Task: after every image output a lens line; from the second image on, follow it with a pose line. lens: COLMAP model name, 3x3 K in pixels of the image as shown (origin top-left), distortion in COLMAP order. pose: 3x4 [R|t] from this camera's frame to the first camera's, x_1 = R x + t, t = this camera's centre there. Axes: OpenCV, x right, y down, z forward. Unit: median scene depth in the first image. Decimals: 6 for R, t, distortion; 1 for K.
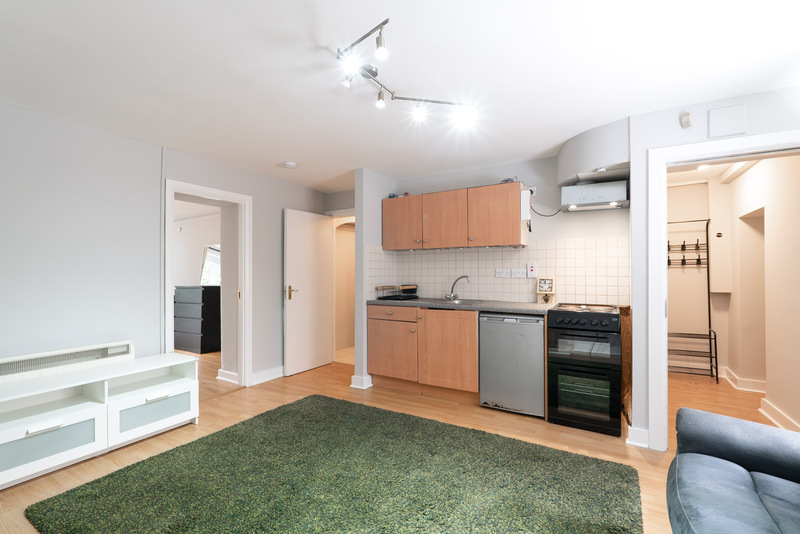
lens RADIAL K [[356.9, 0, 398.7], [0, 356.9, 269.0], [0, 0, 1]] dist [-0.001088, -0.000051]
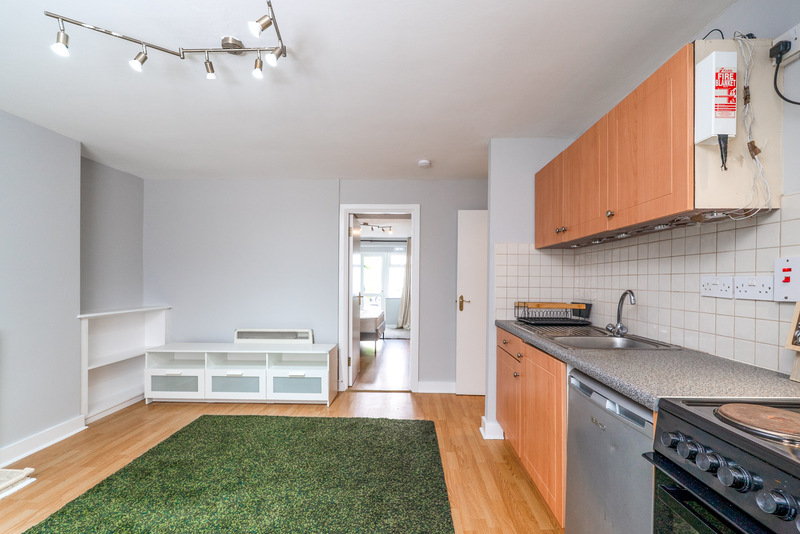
lens RADIAL K [[355.6, 0, 402.0], [0, 355.6, 277.5], [0, 0, 1]] dist [-0.001993, 0.000092]
pose [[0.499925, 0.000962, -0.866068, 0.517968], [-0.000588, 1.000000, 0.000772, 0.001126], [0.866069, 0.000123, 0.499925, 0.547601]]
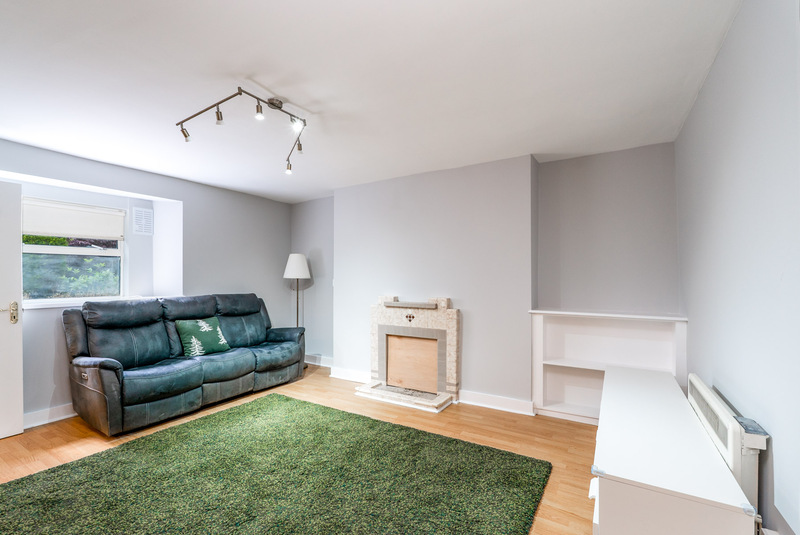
lens RADIAL K [[356.9, 0, 398.7], [0, 356.9, 269.5], [0, 0, 1]] dist [-0.001088, -0.000051]
pose [[-0.999885, 0.007355, 0.013276, -0.291125], [0.006932, 0.999477, -0.031601, 0.012668], [-0.013501, -0.031506, -0.999412, 1.277818]]
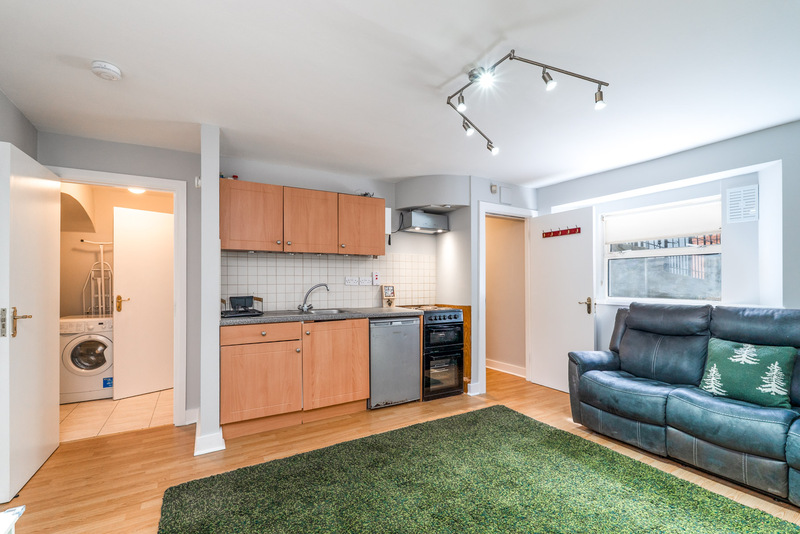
lens RADIAL K [[355.6, 0, 402.0], [0, 355.6, 277.5], [0, 0, 1]] dist [-0.001993, 0.000092]
pose [[0.476135, 0.008947, 0.879326, -0.615733], [-0.009444, 0.999943, -0.005061, 0.005544], [-0.879321, -0.005894, 0.476192, 0.422209]]
